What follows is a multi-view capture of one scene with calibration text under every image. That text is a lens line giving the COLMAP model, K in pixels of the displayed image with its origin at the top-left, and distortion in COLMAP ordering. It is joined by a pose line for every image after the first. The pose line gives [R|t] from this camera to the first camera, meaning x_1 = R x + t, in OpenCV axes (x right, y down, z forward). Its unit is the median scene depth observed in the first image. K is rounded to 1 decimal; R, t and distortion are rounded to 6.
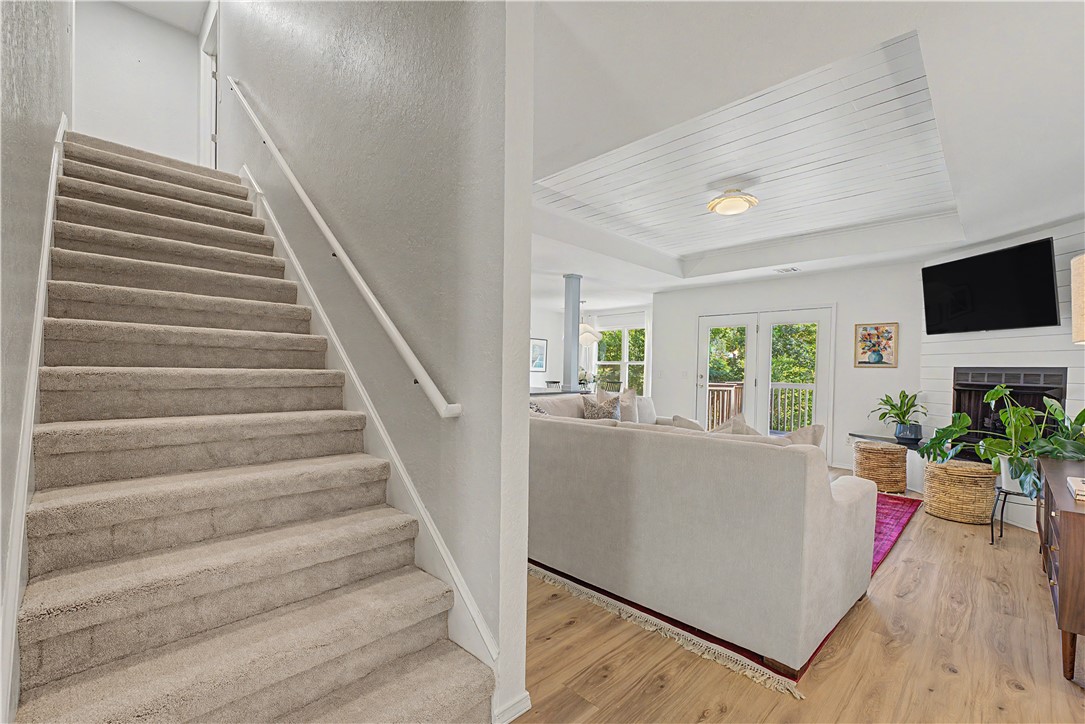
lens RADIAL K [[457.3, 0, 545.7], [0, 457.3, 378.3], [0, 0, 1]] dist [-0.000469, 0.000261]
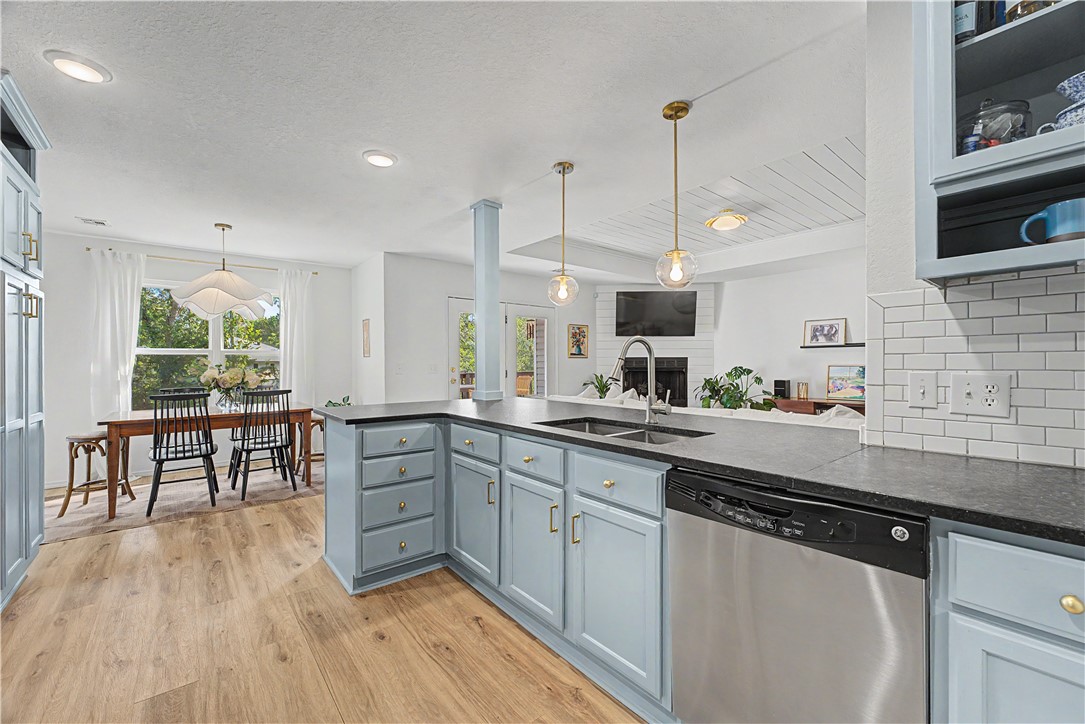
lens RADIAL K [[440.9, 0, 542.9], [0, 440.9, 362.5], [0, 0, 1]] dist [0.000378, 0.000270]
pose [[0.098285, -0.016998, 0.995013, -0.644268], [0.028025, 0.999505, 0.014306, -0.035748], [-0.994764, 0.026480, 0.098713, 1.120186]]
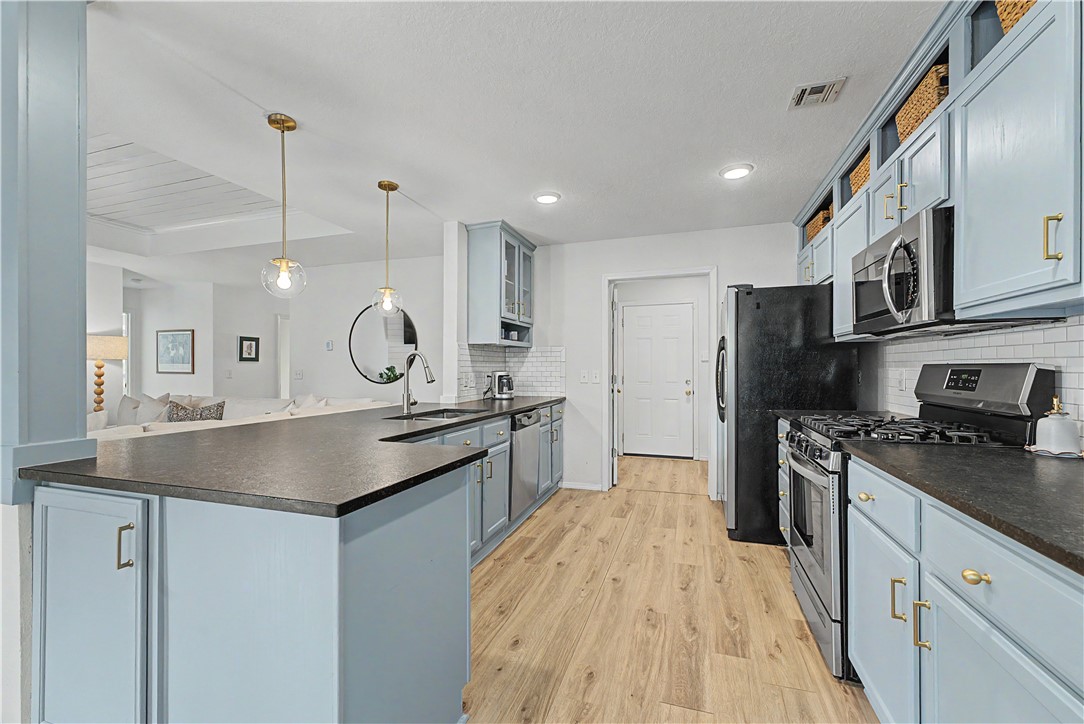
lens RADIAL K [[445.2, 0, 542.9], [0, 445.2, 367.7], [0, 0, 1]] dist [-0.007837, 0.000233]
pose [[-0.895764, -0.018852, -0.444130, -0.096848], [-0.025948, 0.999614, 0.009905, -0.040197], [0.443772, 0.020397, -0.895908, 1.685828]]
